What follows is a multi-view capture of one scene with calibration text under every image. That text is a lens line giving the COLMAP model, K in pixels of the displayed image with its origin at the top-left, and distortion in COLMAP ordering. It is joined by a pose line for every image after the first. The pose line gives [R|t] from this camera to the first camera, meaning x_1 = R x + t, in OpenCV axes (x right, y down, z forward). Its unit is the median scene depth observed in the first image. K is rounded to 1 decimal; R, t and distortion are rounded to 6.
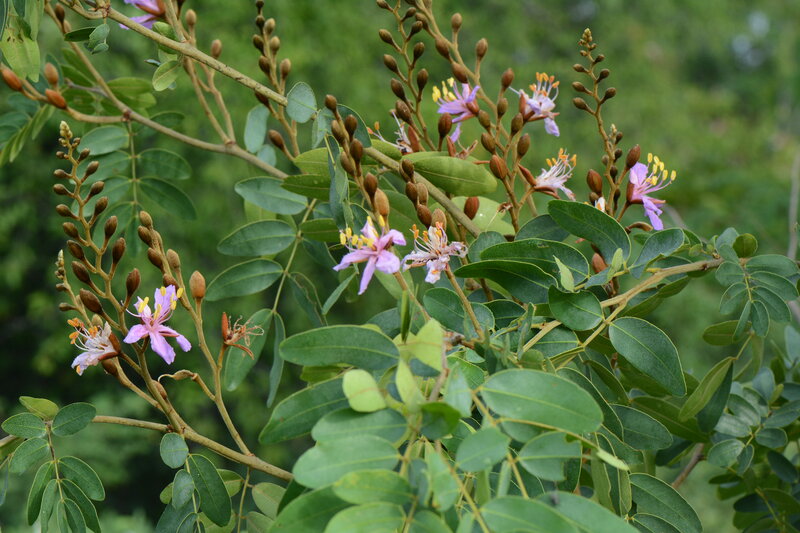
lens RADIAL K [[3645.4, 0, 400.0], [0, 3645.4, 266.5], [0, 0, 1]] dist [-0.967719, 2.648502]
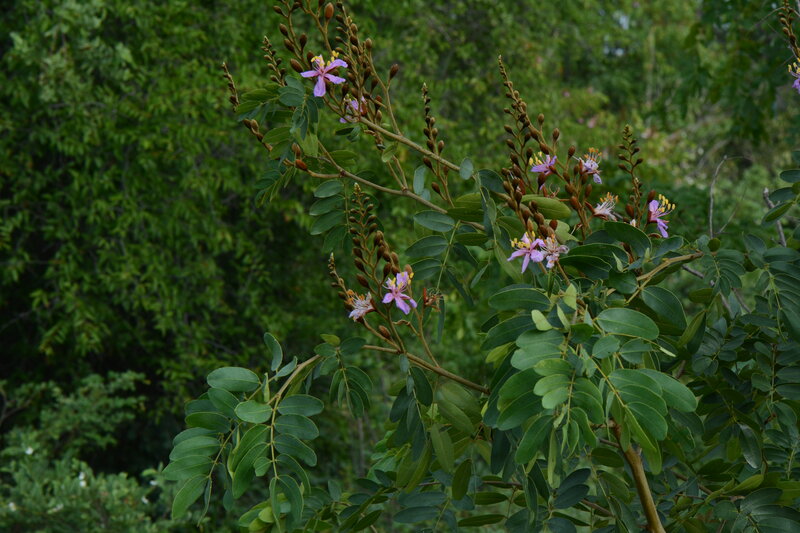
lens RADIAL K [[3645.4, 0, 400.0], [0, 3645.4, 266.5], [0, 0, 1]] dist [-0.967719, 2.648502]
pose [[0.998859, -0.013049, 0.045929, -0.141573], [0.013182, 0.999910, -0.002593, 0.007118], [-0.045891, 0.003196, 0.998941, -0.776534]]
